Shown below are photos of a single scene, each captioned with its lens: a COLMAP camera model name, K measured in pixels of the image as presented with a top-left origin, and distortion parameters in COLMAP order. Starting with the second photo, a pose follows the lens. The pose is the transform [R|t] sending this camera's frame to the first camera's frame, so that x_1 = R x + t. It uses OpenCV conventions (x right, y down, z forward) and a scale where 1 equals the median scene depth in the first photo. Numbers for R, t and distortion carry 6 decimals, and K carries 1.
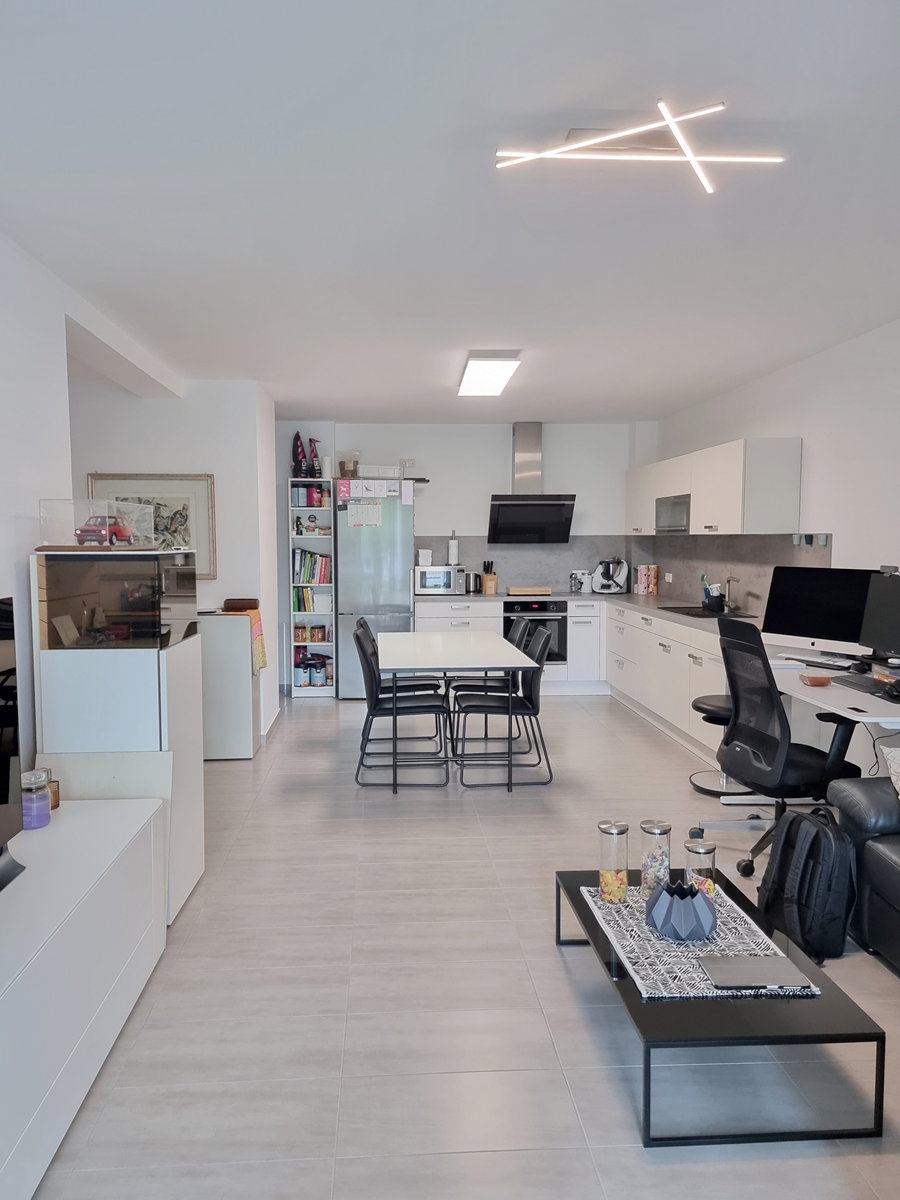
lens RADIAL K [[843.8, 0, 450.0], [0, 843.8, 600.0], [0, 0, 1]] dist [0.000426, 0.000000]
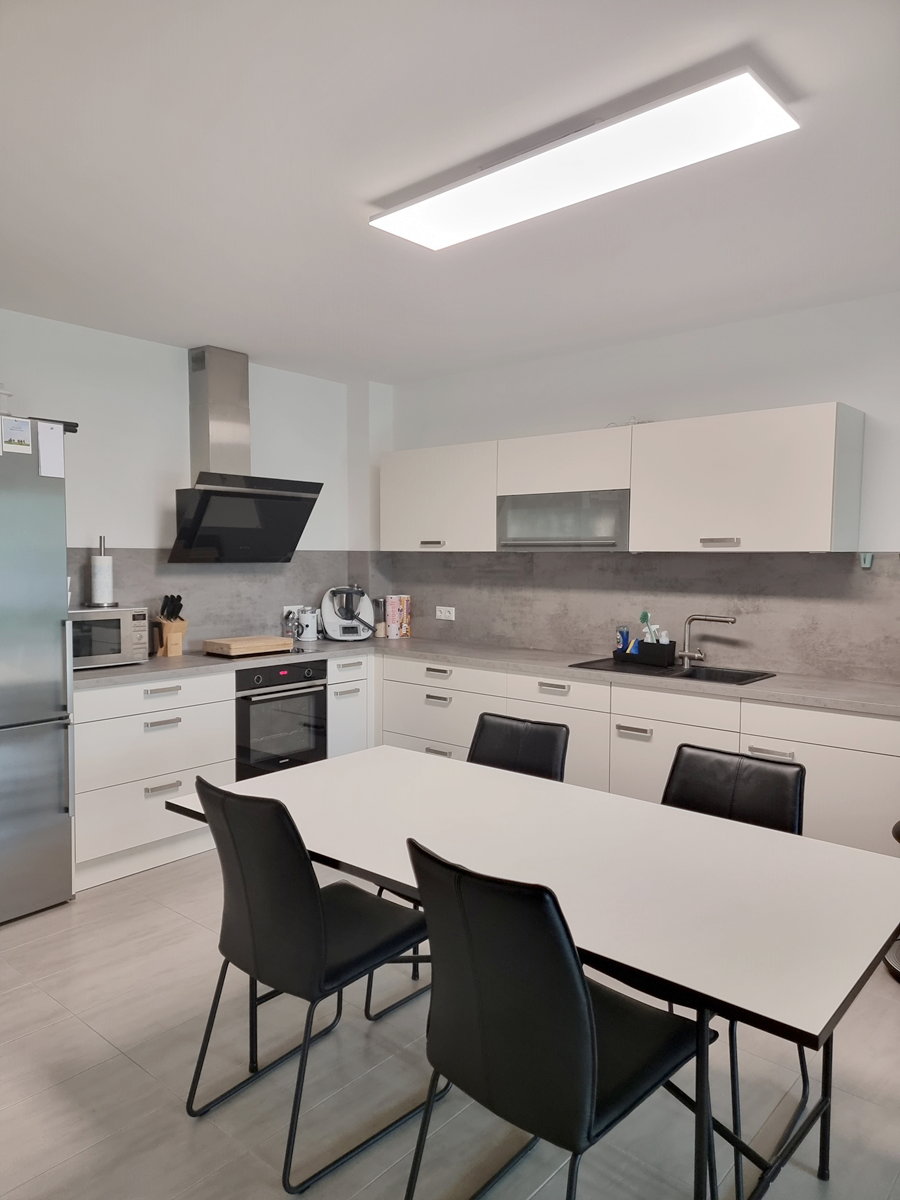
lens RADIAL K [[793.4, 0, 450.0], [0, 793.4, 600.0], [0, 0, 1]] dist [0.001718, 0.000357]
pose [[0.706051, -0.030087, 0.707521, -0.191780], [0.043120, 0.999070, -0.000545, -0.035659], [-0.706847, 0.030893, 0.706692, 0.522460]]
